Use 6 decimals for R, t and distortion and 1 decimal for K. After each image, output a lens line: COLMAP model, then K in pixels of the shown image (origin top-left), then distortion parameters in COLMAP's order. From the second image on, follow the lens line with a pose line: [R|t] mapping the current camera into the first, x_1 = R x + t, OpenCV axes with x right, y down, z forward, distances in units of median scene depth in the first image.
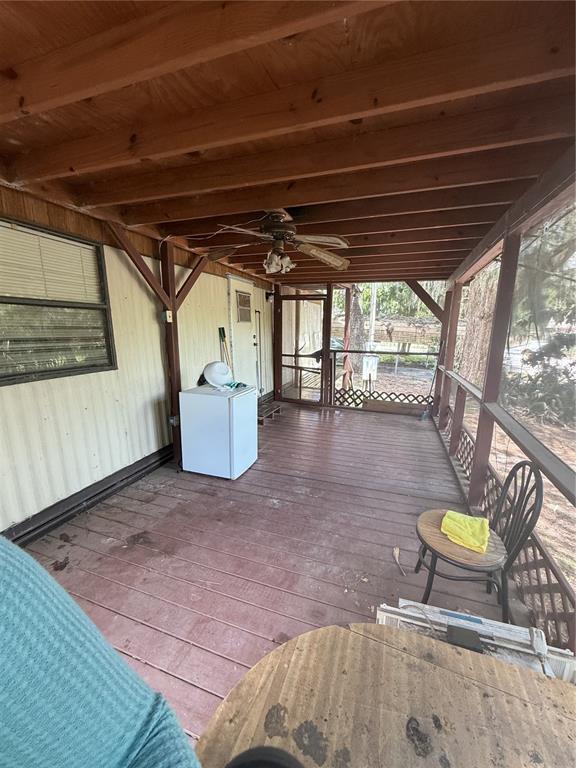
lens RADIAL K [[308.8, 0, 288.0], [0, 308.8, 384.0], [0, 0, 1]] dist [0.019011, 0.000079]
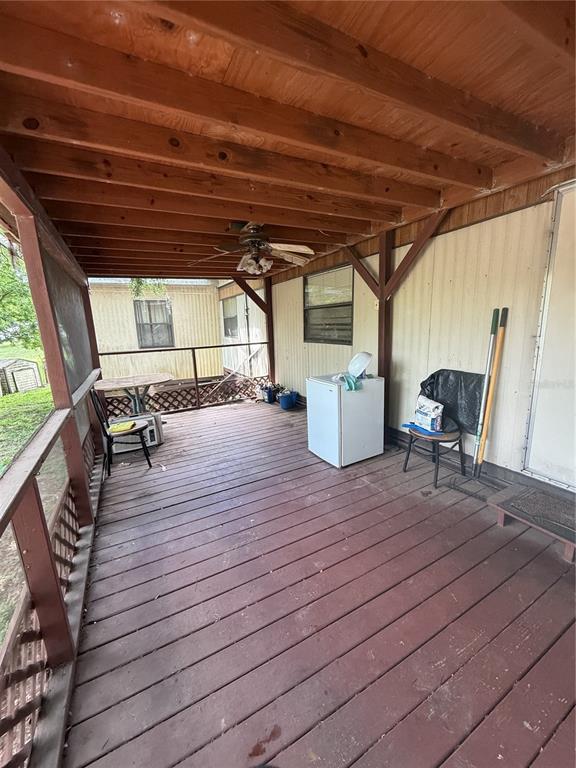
lens RADIAL K [[308.8, 0, 288.0], [0, 308.8, 384.0], [0, 0, 1]] dist [0.019011, 0.000079]
pose [[-0.675511, 0.164888, -0.718677, 0.673983], [-0.101570, 0.944576, 0.312187, -0.275650], [0.730320, 0.283882, -0.621324, 1.591019]]
